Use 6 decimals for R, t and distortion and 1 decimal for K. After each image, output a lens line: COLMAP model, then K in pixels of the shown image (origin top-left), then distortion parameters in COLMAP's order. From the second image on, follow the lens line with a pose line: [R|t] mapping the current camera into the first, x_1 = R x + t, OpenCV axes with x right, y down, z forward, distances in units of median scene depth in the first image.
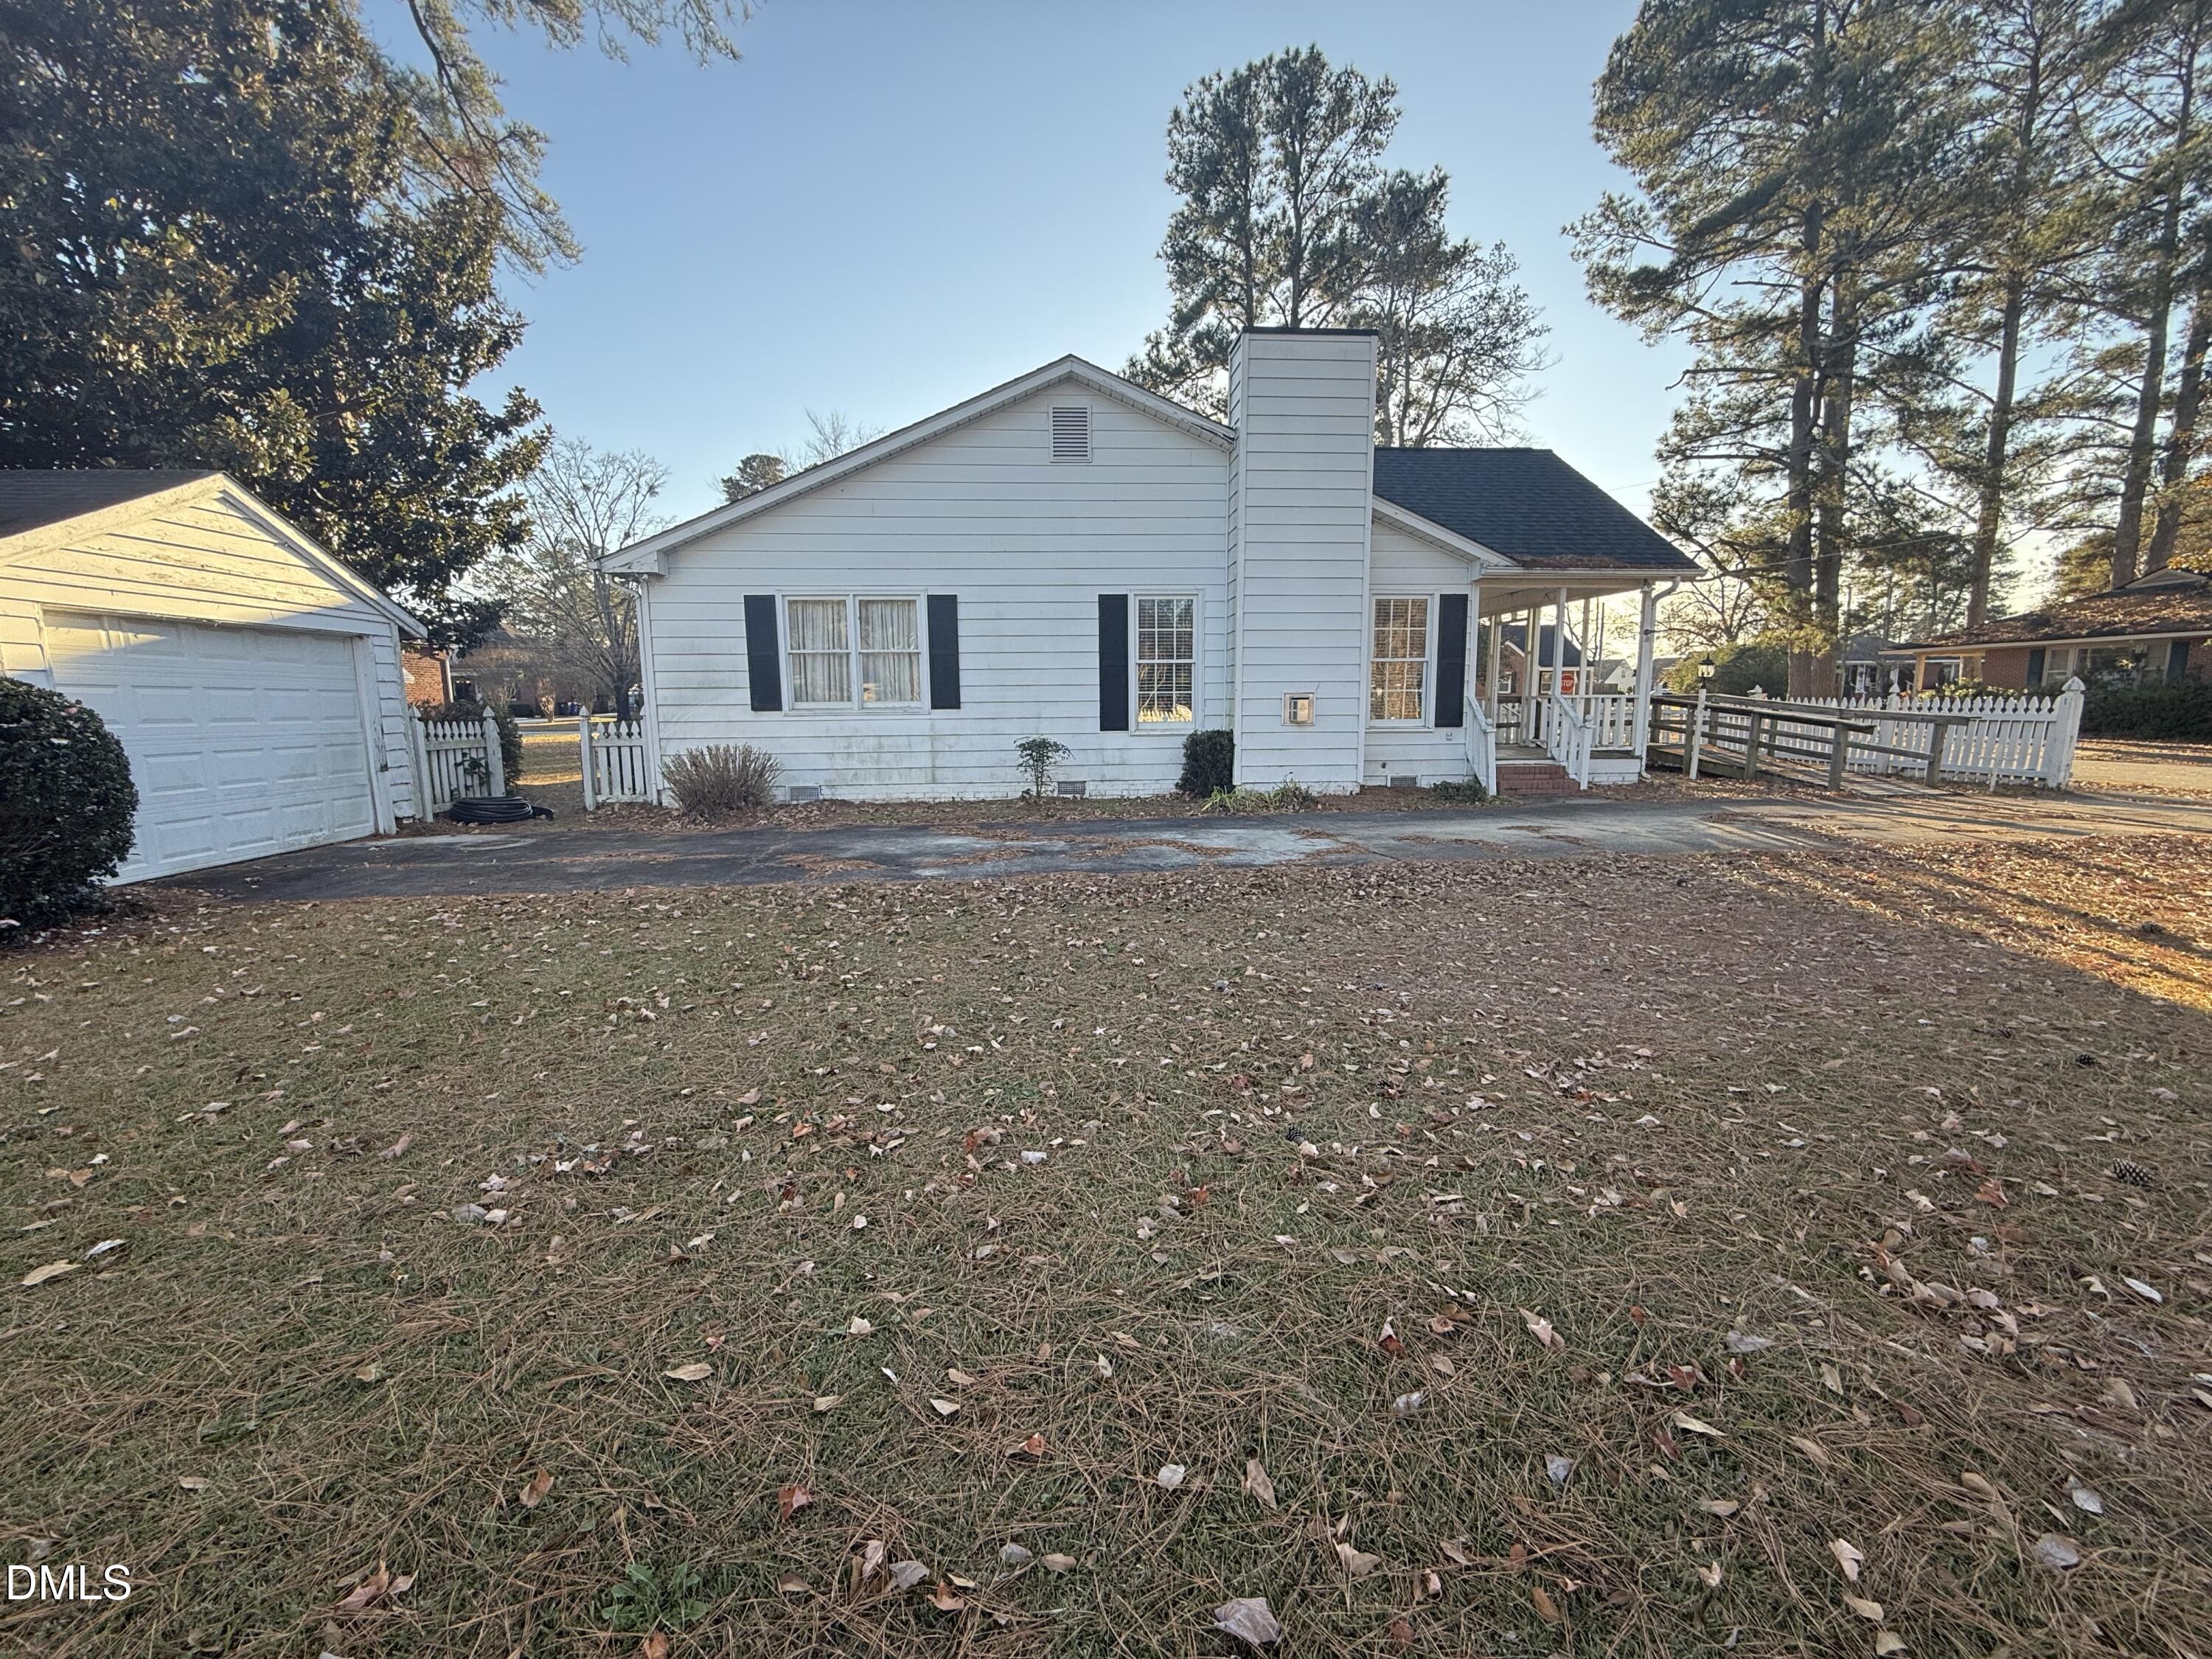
lens RADIAL K [[884.6, 0, 1099.3], [0, 884.6, 827.9], [0, 0, 1]] dist [0.000341, 0.000259]
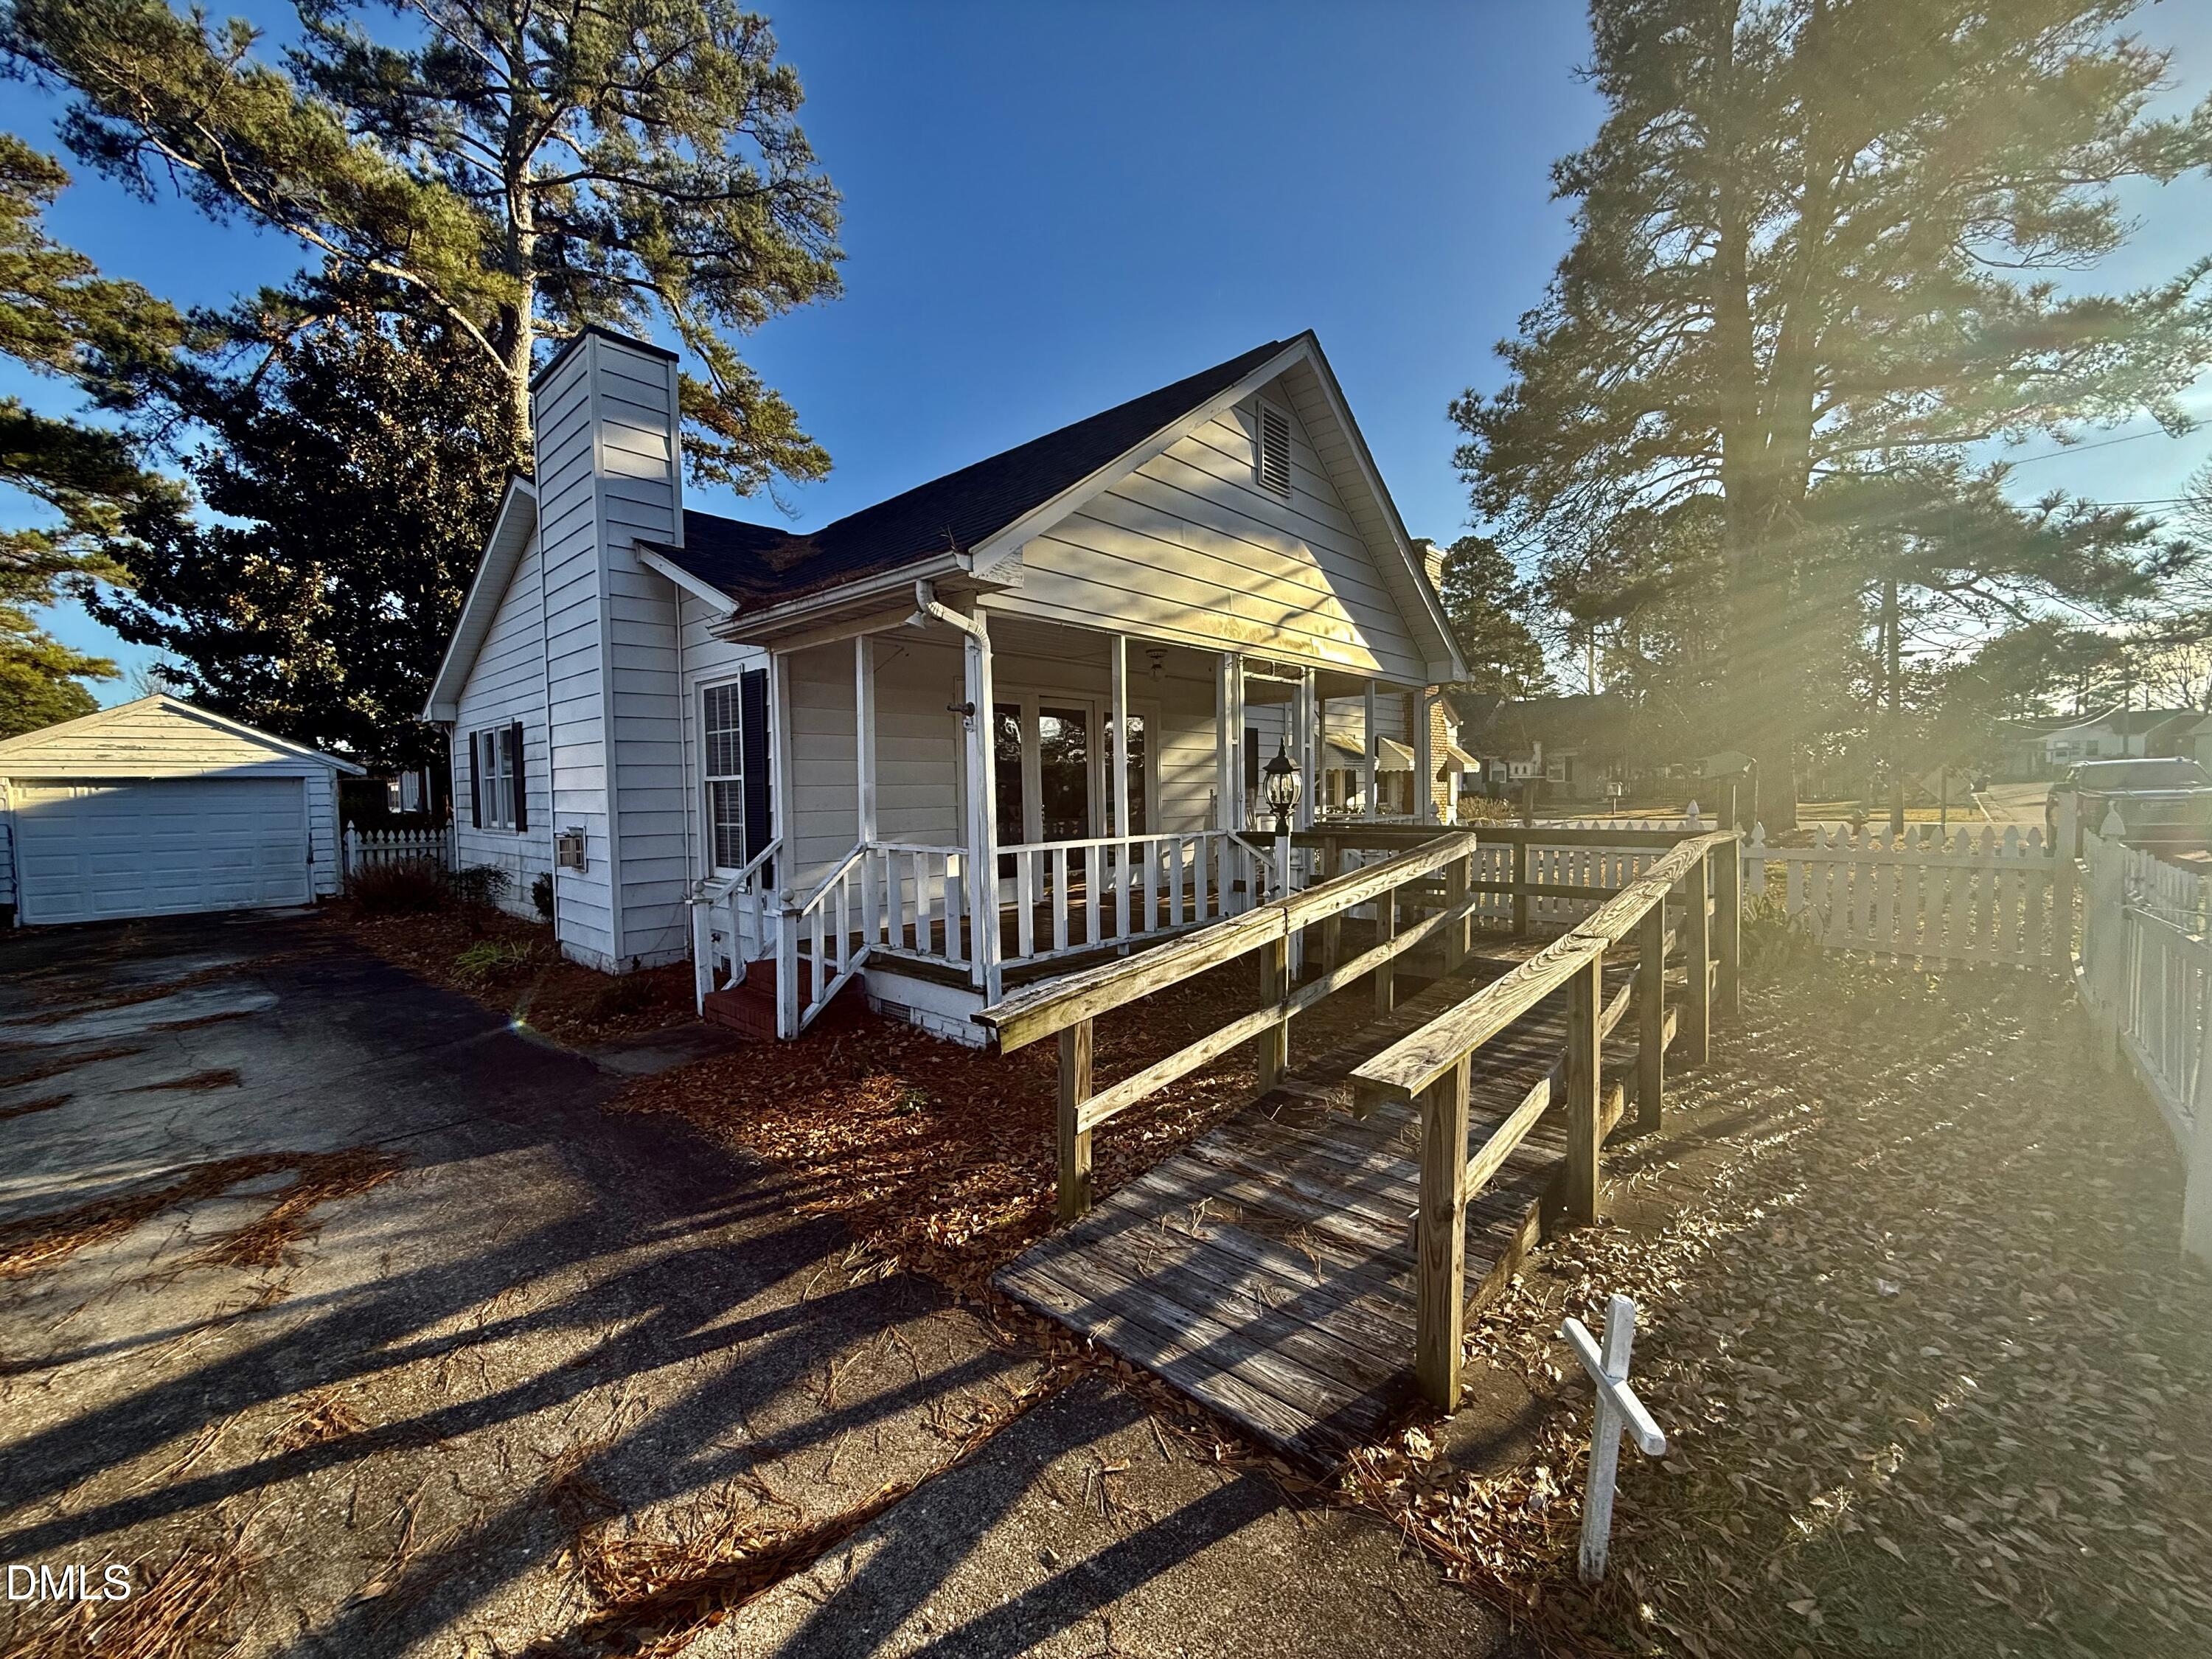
lens RADIAL K [[884.6, 0, 1099.3], [0, 884.6, 827.9], [0, 0, 1]] dist [0.000341, 0.000259]
pose [[0.677439, 0.030937, -0.734928, 1.437296], [-0.097352, 0.994097, -0.047890, -0.214225], [0.729108, 0.103989, 0.676452, 1.098822]]
